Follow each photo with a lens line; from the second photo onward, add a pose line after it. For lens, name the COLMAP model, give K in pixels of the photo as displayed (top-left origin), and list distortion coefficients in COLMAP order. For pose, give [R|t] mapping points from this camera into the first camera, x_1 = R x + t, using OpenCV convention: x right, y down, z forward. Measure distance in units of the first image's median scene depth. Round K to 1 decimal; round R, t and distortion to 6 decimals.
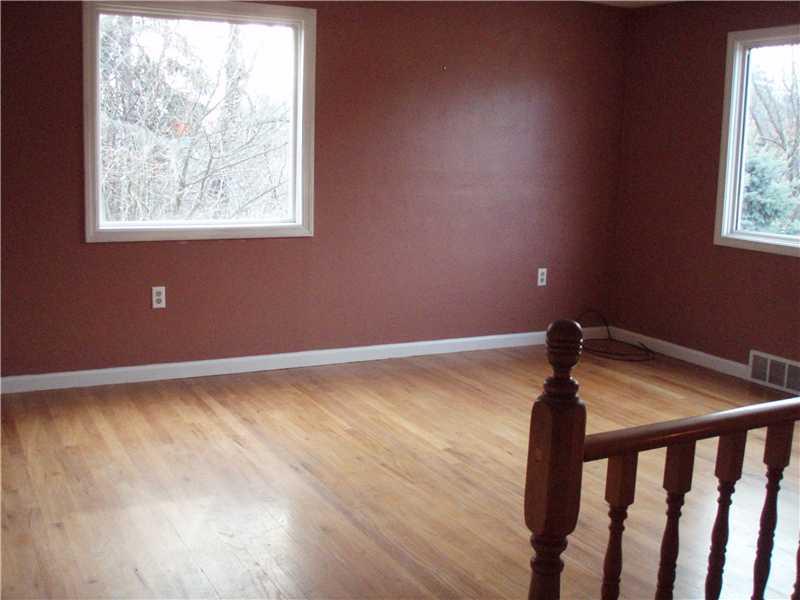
lens RADIAL K [[878.6, 0, 400.0], [0, 878.6, 300.0], [0, 0, 1]] dist [-0.218242, 0.204479]
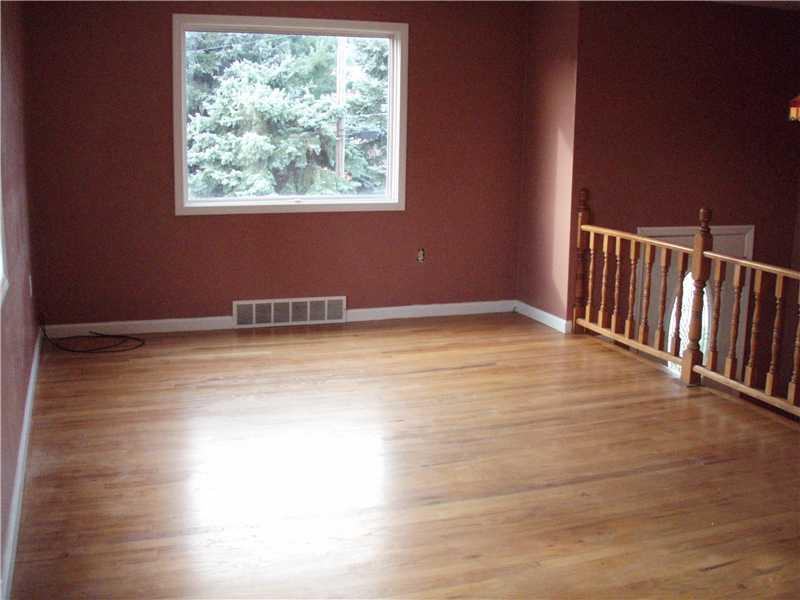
lens RADIAL K [[878.6, 0, 400.0], [0, 878.6, 300.0], [0, 0, 1]] dist [-0.218242, 0.204479]
pose [[0.154023, -0.227049, 0.961627, -0.683083], [0.148815, 0.967469, 0.204593, -0.151167], [-0.976796, 0.111593, 0.182800, 0.582897]]
